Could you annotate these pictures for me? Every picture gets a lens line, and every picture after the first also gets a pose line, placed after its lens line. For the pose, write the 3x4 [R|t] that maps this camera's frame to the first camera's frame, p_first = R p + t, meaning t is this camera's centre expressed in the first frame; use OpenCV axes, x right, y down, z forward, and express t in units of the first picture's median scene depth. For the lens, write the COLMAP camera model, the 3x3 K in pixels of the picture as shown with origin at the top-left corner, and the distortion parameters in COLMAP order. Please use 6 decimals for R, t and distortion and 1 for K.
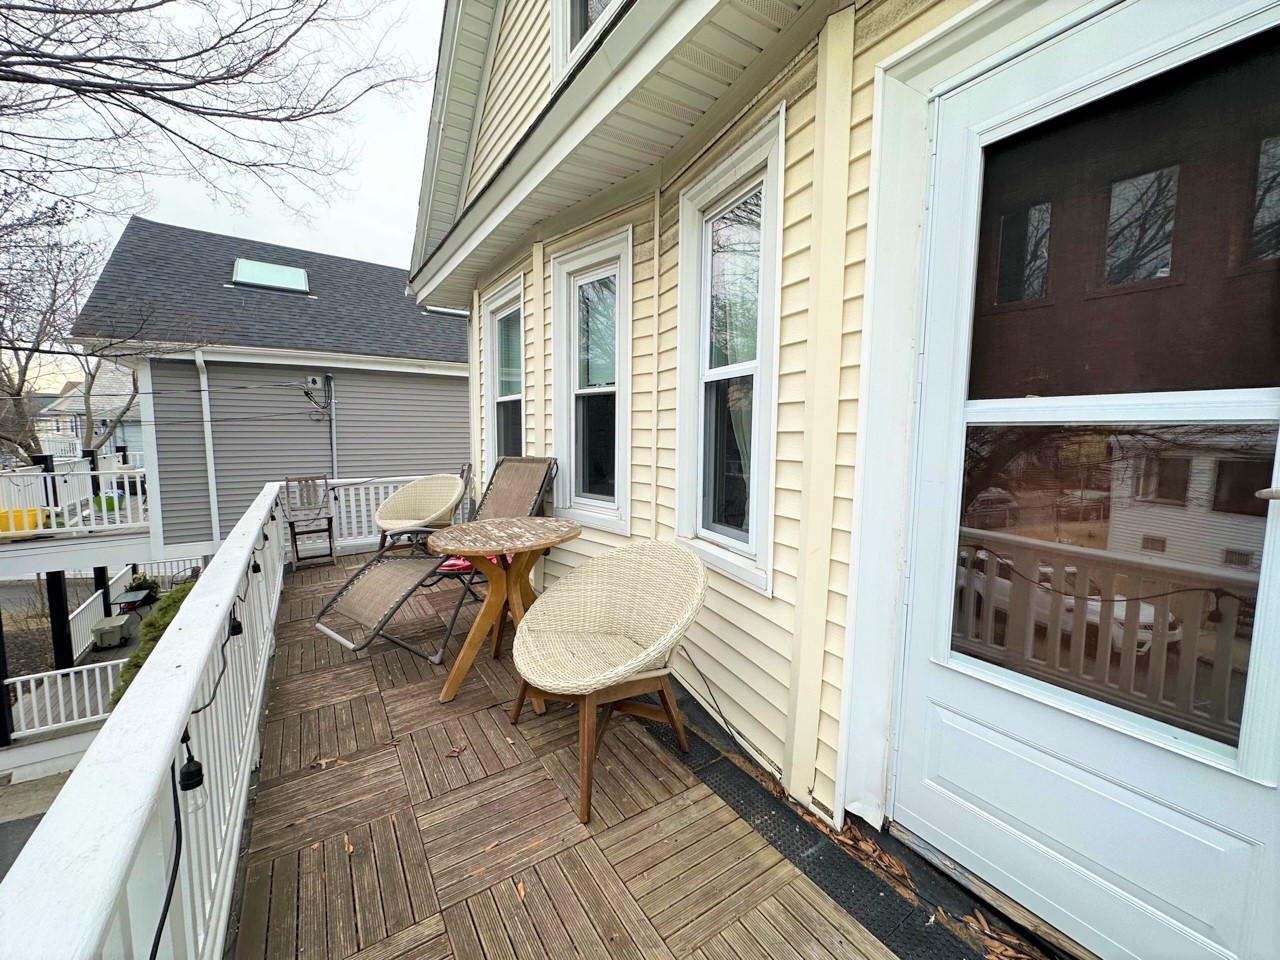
lens RADIAL K [[510.2, 0, 640.1], [0, 510.2, 479.1], [0, 0, 1]] dist [0.002310, 0.000071]
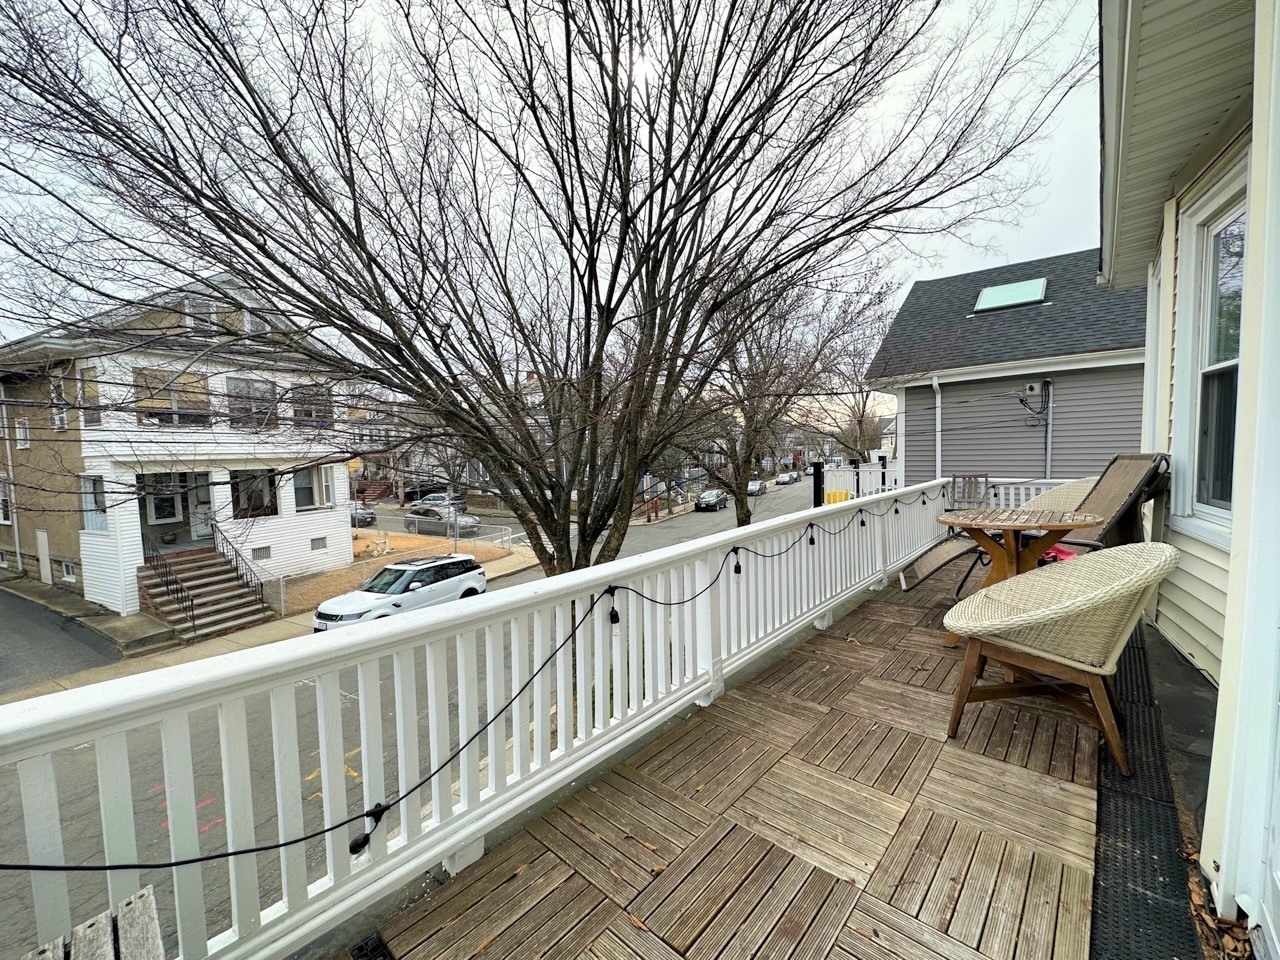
lens RADIAL K [[510.2, 0, 637.4], [0, 510.2, 479.4], [0, 0, 1]] dist [0.002310, 0.000071]
pose [[0.244322, 0.042967, -0.968742, 0.289704], [-0.062130, 0.997659, 0.028580, 0.020389], [0.967702, 0.053206, 0.246420, -0.024279]]
